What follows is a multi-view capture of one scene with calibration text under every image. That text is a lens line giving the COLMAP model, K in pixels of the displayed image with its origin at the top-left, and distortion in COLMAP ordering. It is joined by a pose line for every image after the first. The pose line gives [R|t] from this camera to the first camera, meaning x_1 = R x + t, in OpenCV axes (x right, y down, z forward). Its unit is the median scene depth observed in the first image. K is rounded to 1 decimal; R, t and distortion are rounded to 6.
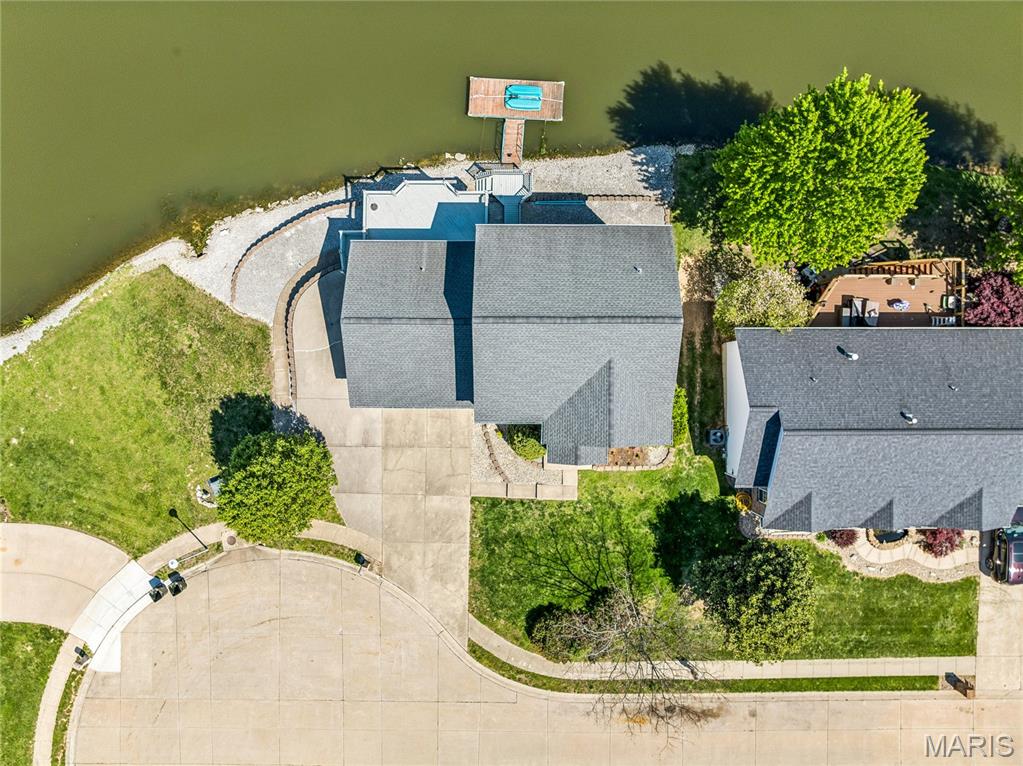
lens RADIAL K [[724.8, 0, 511.5], [0, 724.8, 383.0], [0, 0, 1]] dist [-0.034555, 0.004183]
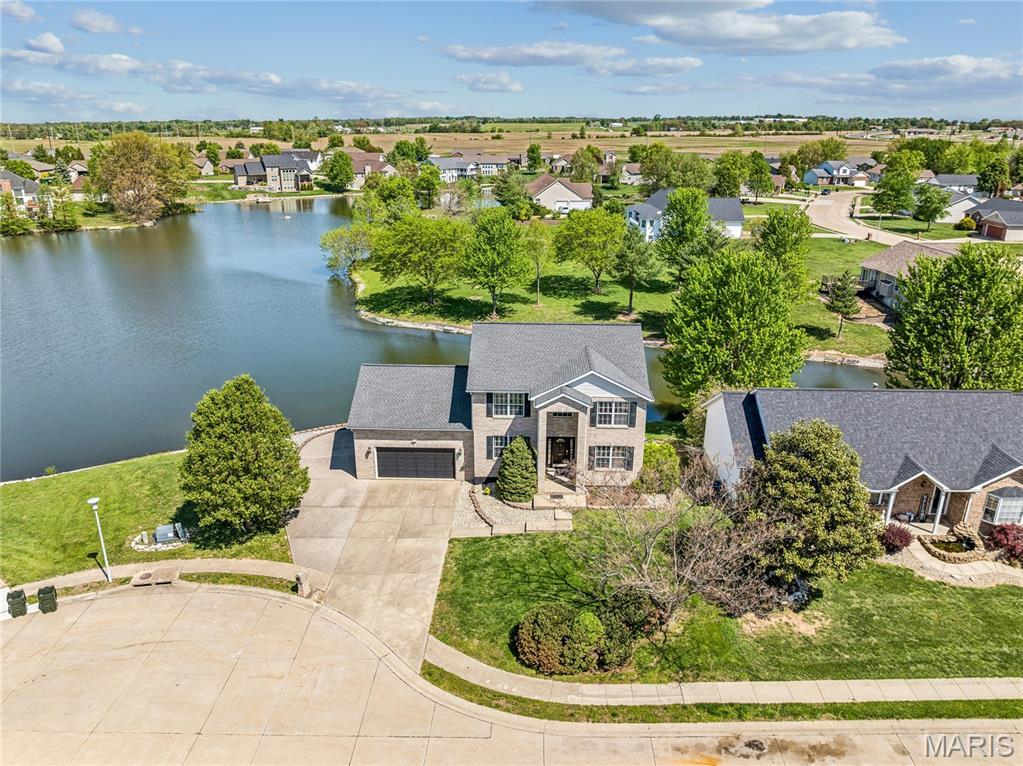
lens RADIAL K [[724.8, 0, 511.5], [0, 724.8, 383.0], [0, 0, 1]] dist [-0.034555, 0.004183]
pose [[0.999684, 0.016063, -0.019335, 0.031009], [-0.023708, 0.346913, -0.937598, 0.895406], [-0.008353, 0.937760, 0.347184, 0.525133]]
